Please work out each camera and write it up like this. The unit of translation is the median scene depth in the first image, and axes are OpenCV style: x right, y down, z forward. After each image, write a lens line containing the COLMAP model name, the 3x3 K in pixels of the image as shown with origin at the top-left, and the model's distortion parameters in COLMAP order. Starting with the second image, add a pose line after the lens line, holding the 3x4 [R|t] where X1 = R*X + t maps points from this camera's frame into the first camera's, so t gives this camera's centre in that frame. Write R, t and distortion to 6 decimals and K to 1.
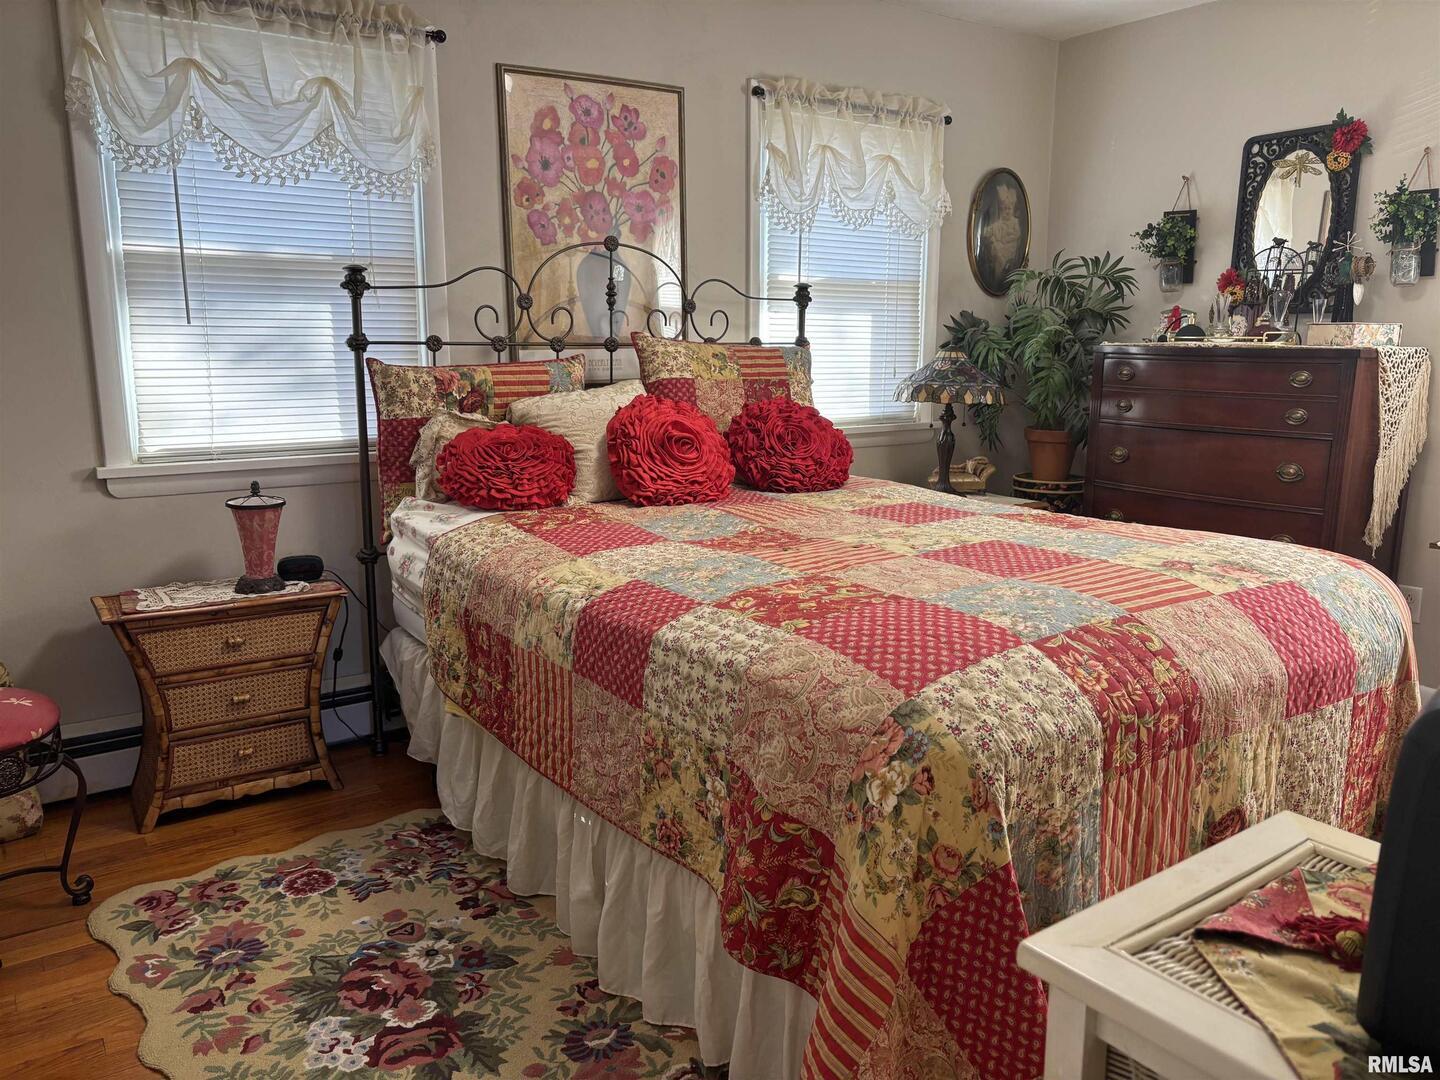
lens RADIAL K [[1082.4, 0, 727.7], [0, 1082.4, 536.2], [0, 0, 1]] dist [0.049853, -0.053484]
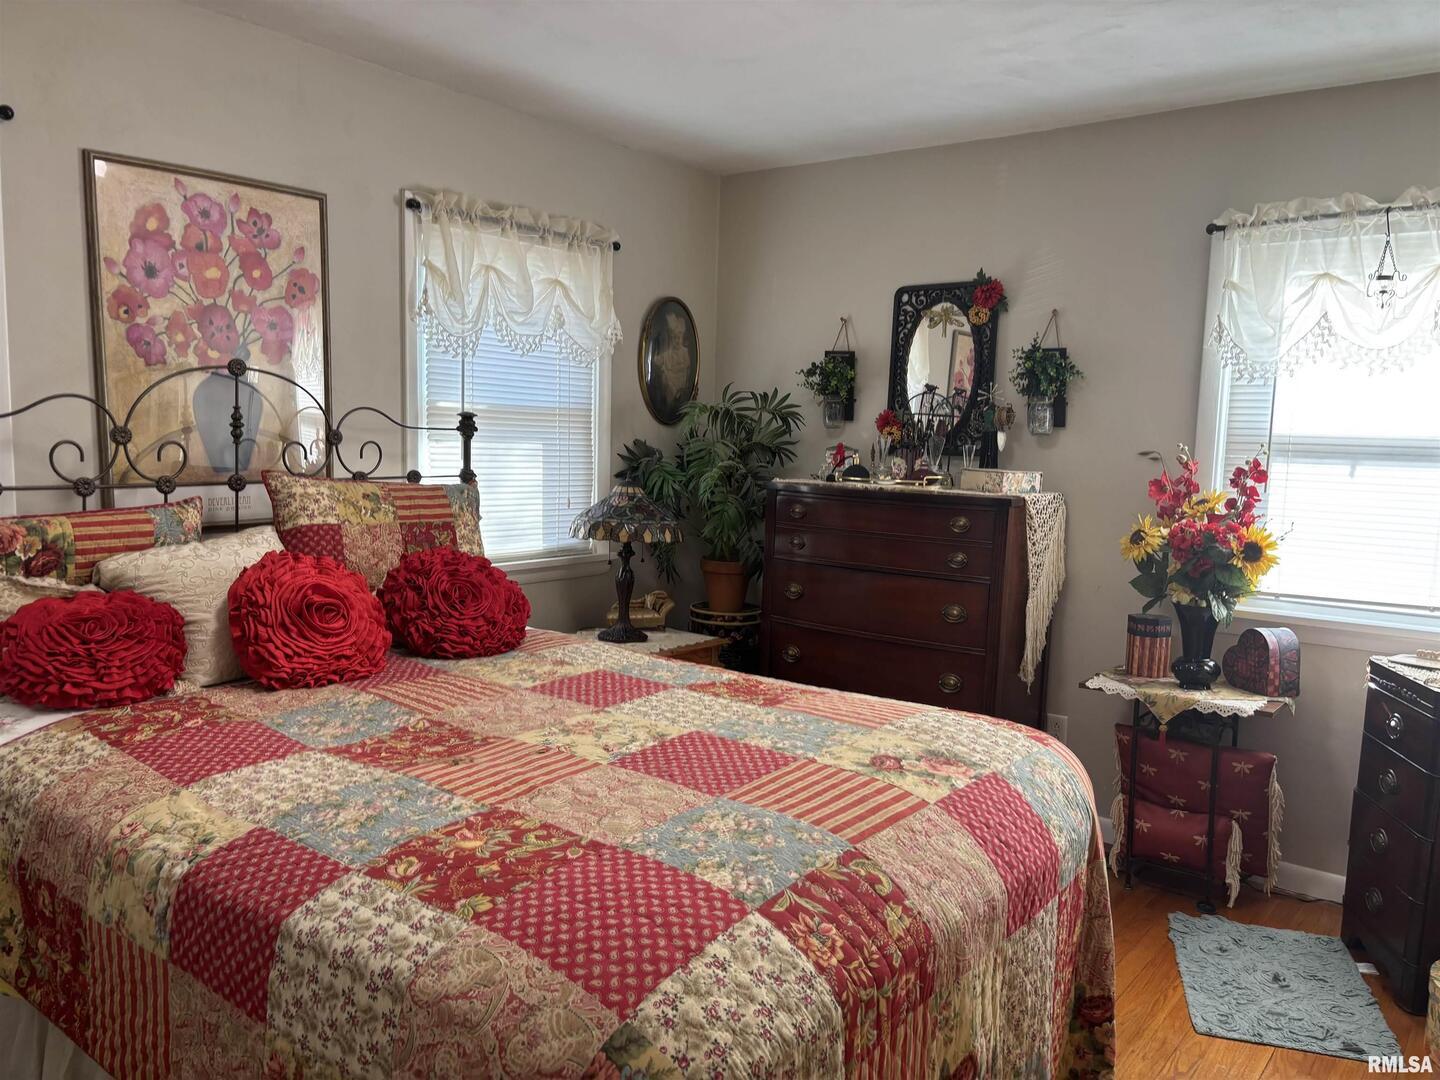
lens RADIAL K [[1082.4, 0, 709.5], [0, 1082.4, 546.7], [0, 0, 1]] dist [0.049853, -0.053484]
pose [[0.957485, -0.008411, 0.288360, 0.000023], [0.027835, 0.997605, -0.063326, -0.070899], [-0.287137, 0.068660, 0.955426, 0.095737]]
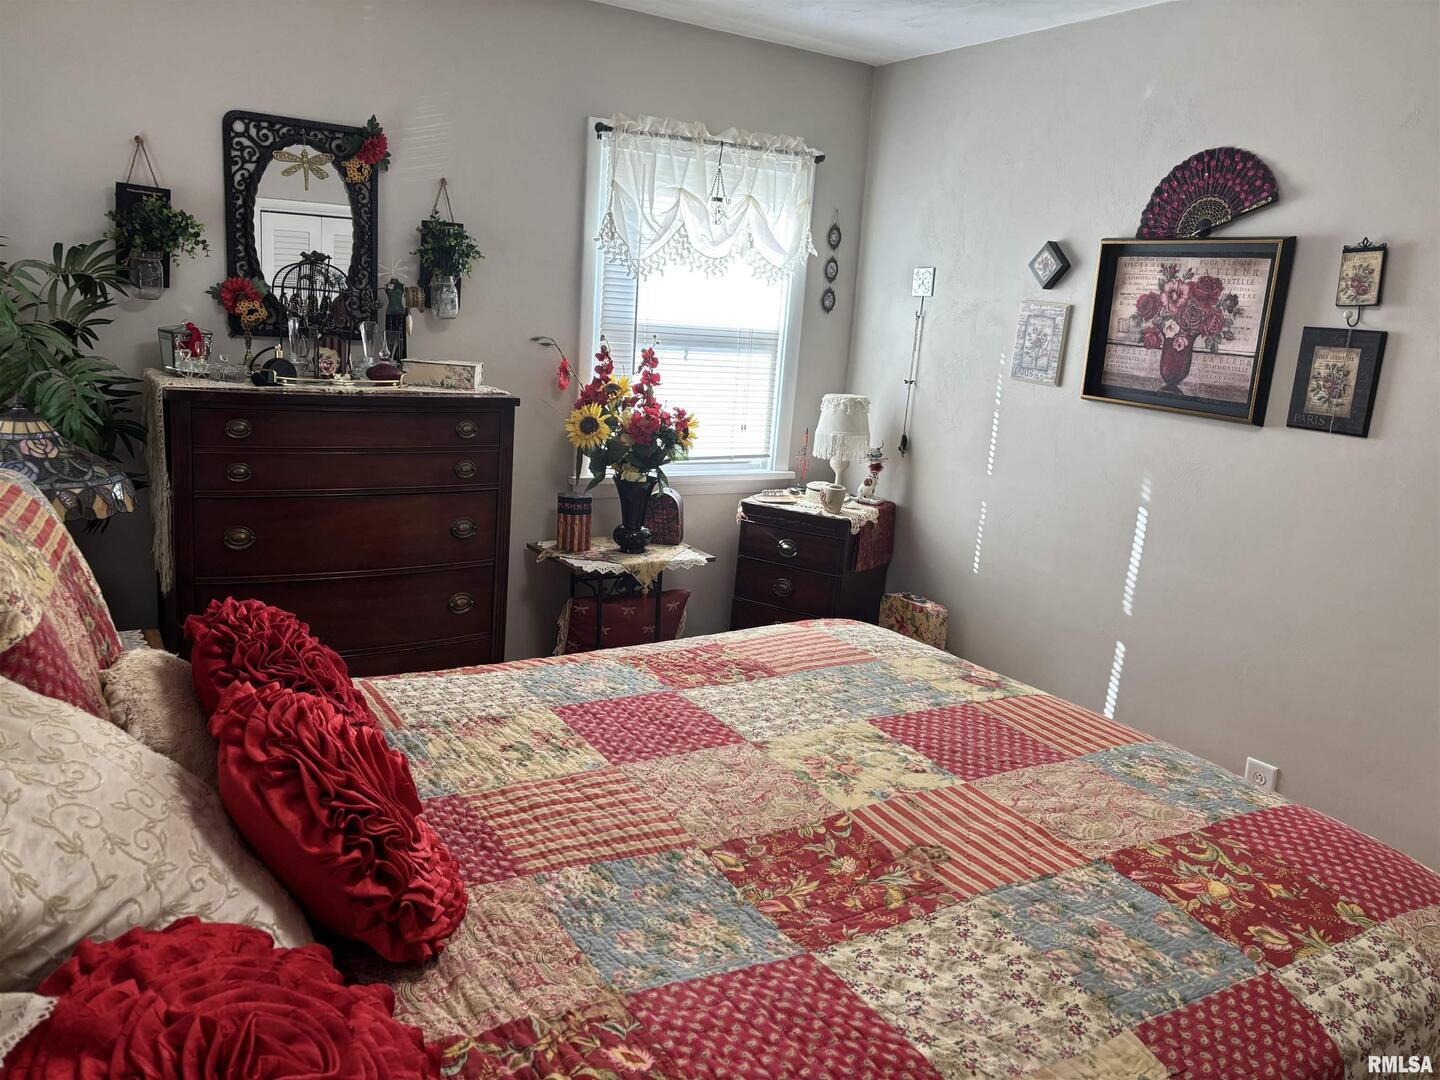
lens RADIAL K [[1082.4, 0, 714.7], [0, 1082.4, 537.2], [0, 0, 1]] dist [0.049853, -0.053484]
pose [[0.073437, -0.216031, 0.973621, -0.420113], [0.108303, 0.972211, 0.207549, -0.246718], [-0.991402, 0.090204, 0.094793, 0.784229]]
